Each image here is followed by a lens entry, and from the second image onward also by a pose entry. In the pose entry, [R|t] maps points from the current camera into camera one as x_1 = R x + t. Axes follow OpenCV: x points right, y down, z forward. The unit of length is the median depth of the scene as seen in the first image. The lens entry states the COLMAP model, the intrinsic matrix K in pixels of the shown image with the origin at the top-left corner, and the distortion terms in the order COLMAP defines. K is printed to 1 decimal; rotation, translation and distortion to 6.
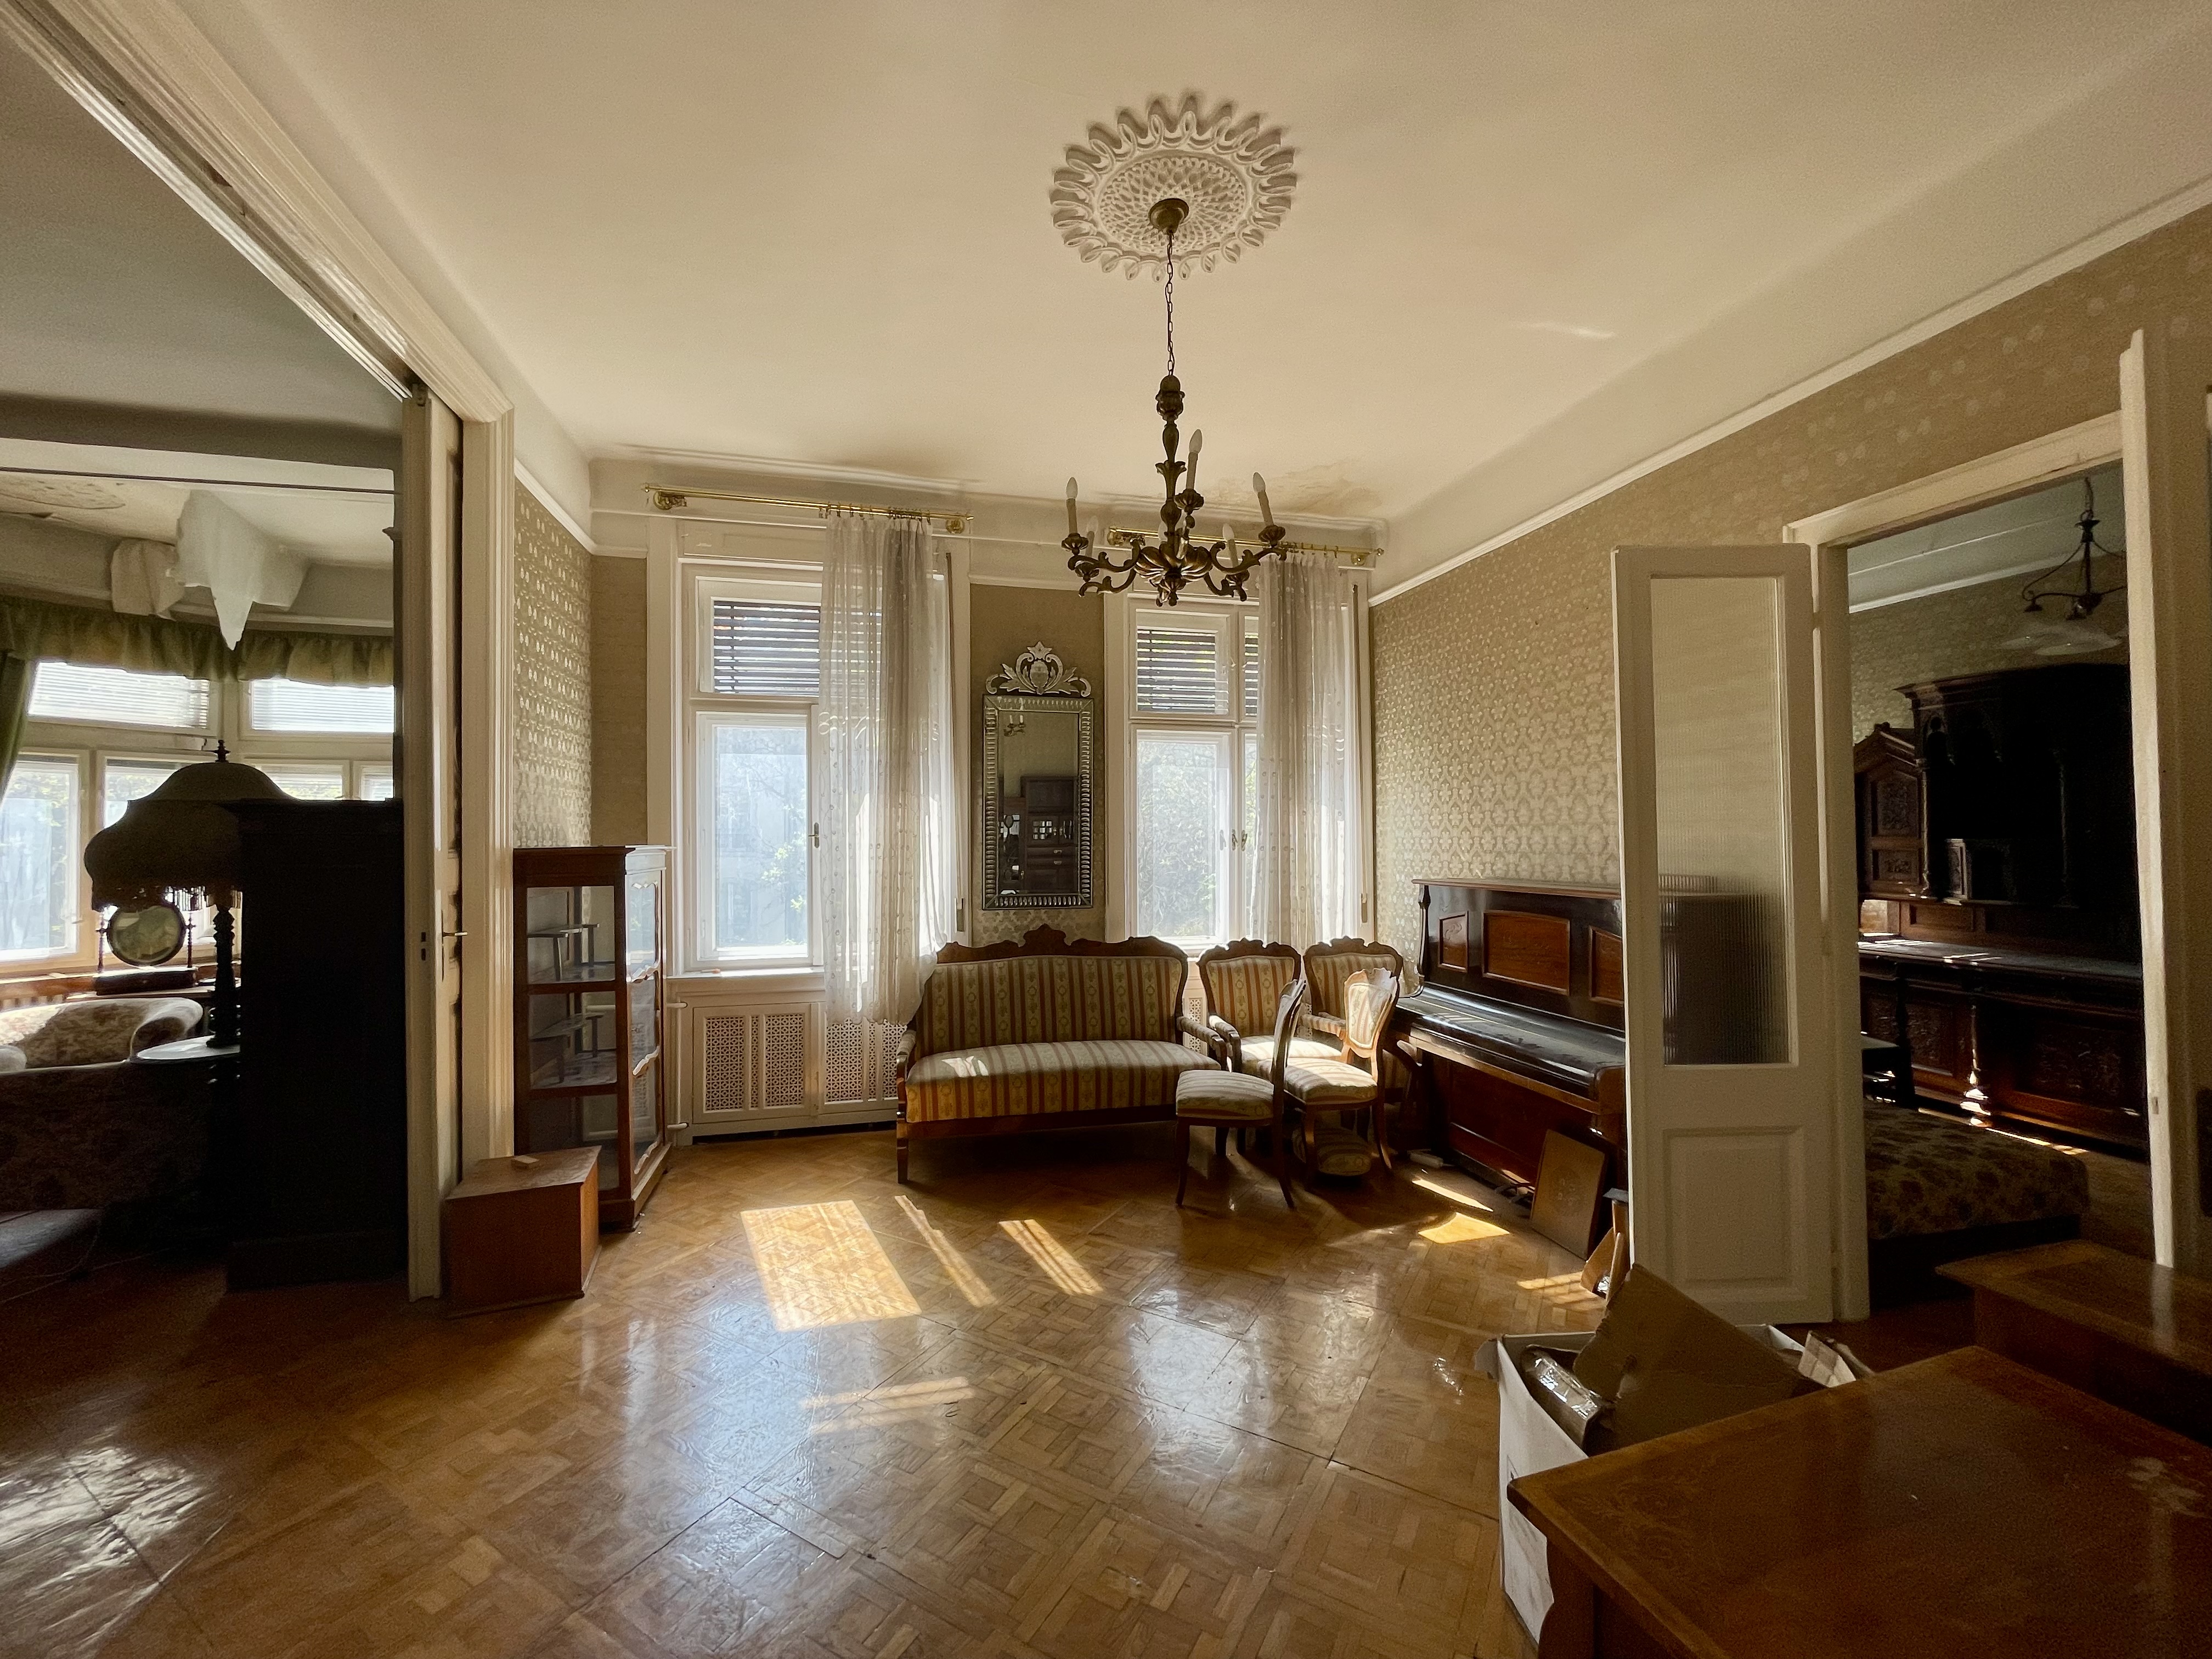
lens RADIAL K [[891.3, 0, 1099.1], [0, 891.3, 825.3], [0, 0, 1]] dist [-0.004300, 0.000104]
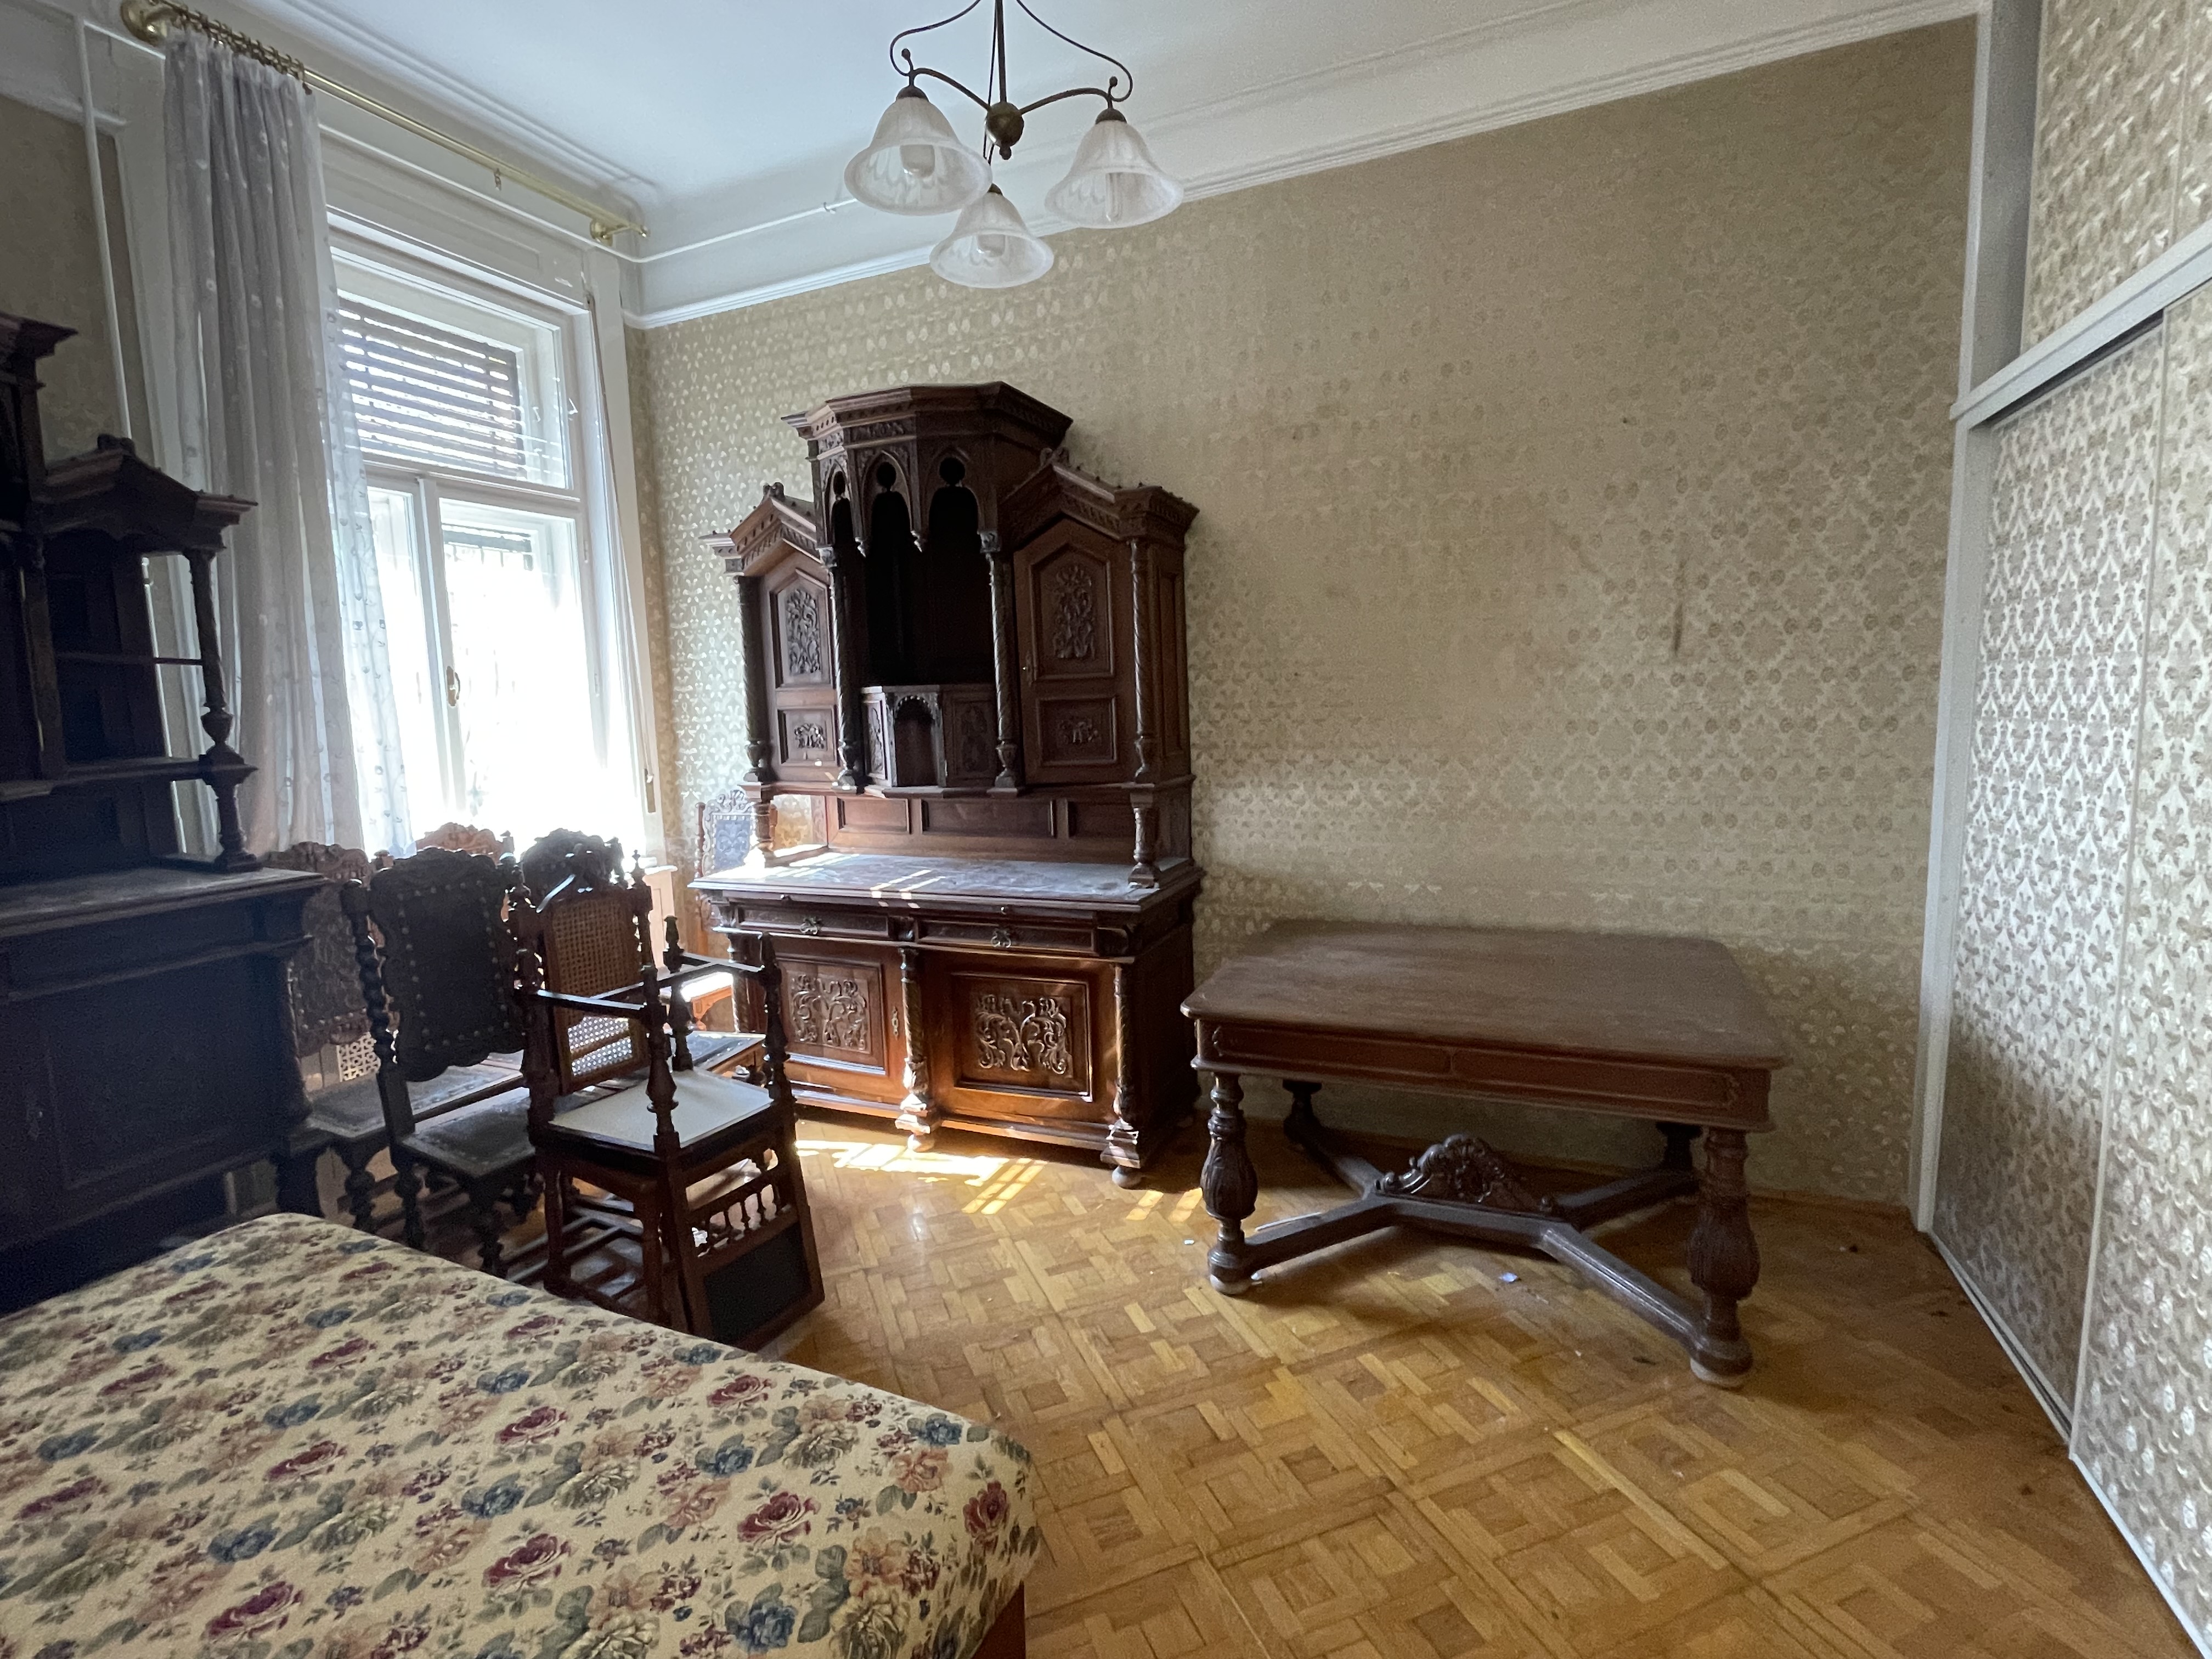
lens RADIAL K [[1036.3, 0, 1109.4], [0, 1036.3, 818.0], [0, 0, 1]] dist [0.001146, 0.000016]
pose [[0.612784, -0.101900, 0.783653, 0.578172], [0.016470, 0.993083, 0.116253, 0.027927], [-0.790079, -0.058331, 0.610224, 0.508070]]
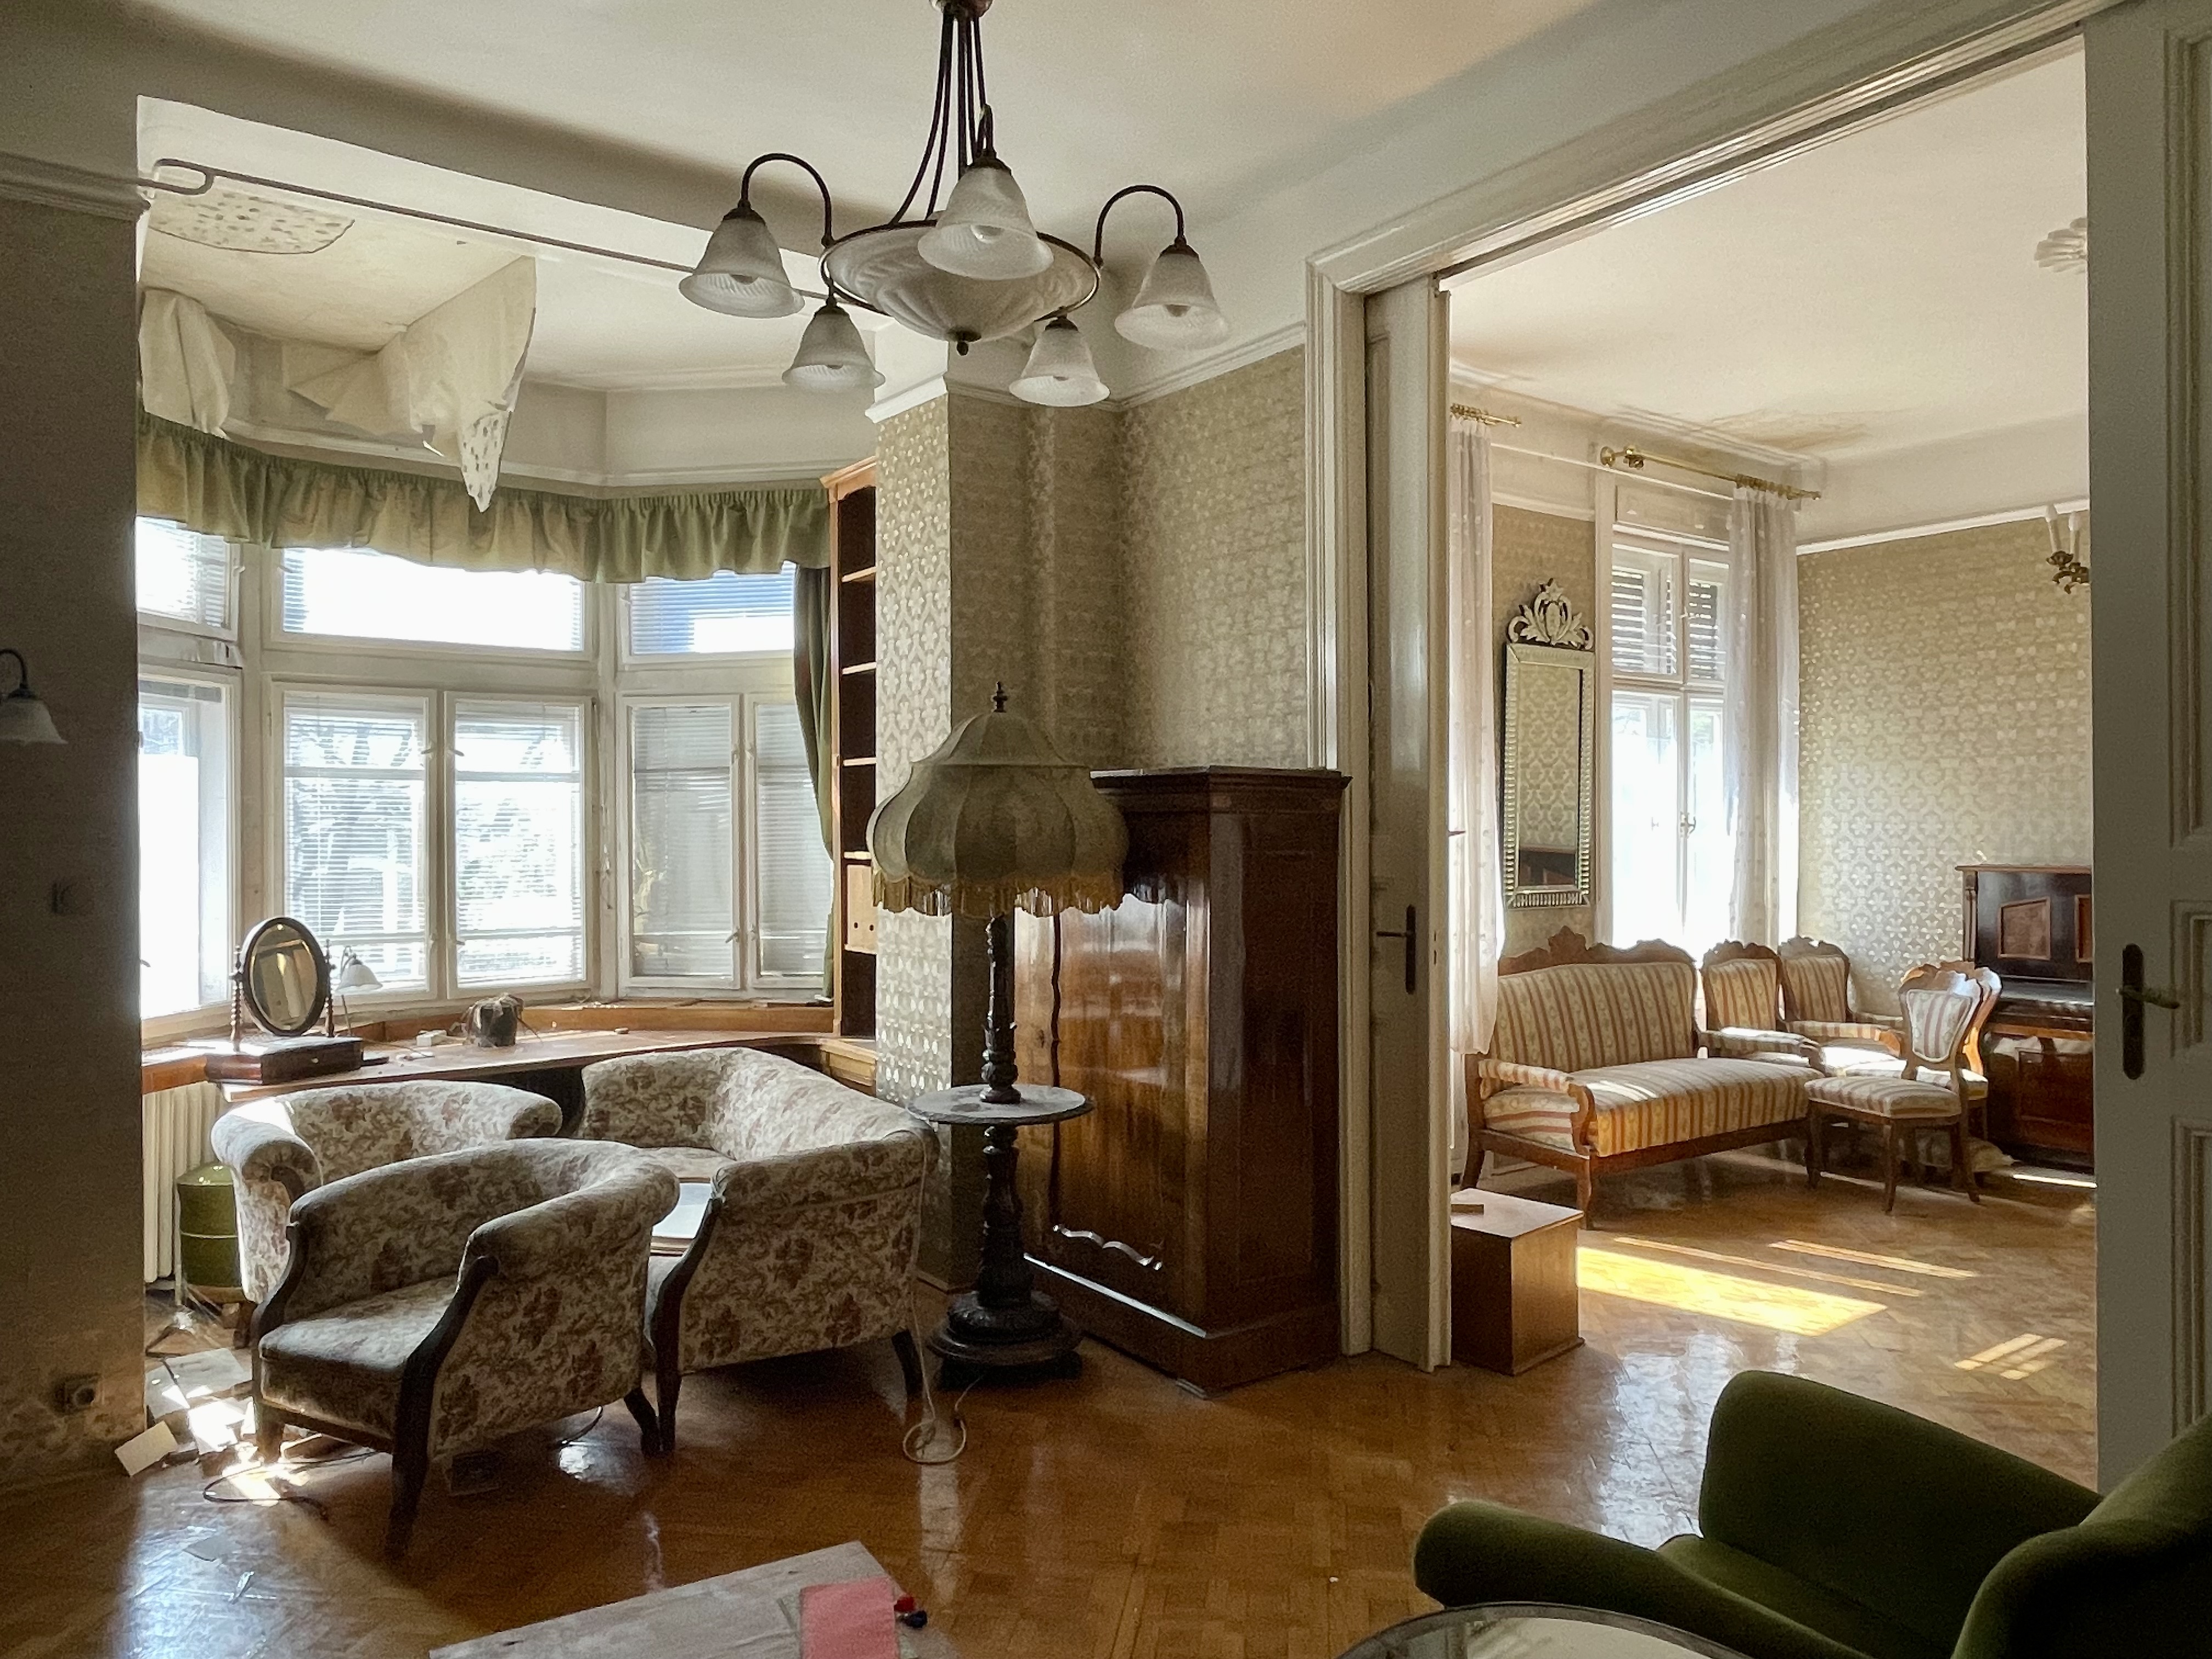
lens RADIAL K [[1489.0, 0, 1097.8], [0, 1489.0, 829.3], [0, 0, 1]] dist [-0.002073, -0.001991]
pose [[0.930885, 0.000481, 0.365313, -1.109877], [-0.004264, 0.999945, 0.009547, 0.011912], [-0.365288, -0.010445, 0.930836, -0.130390]]
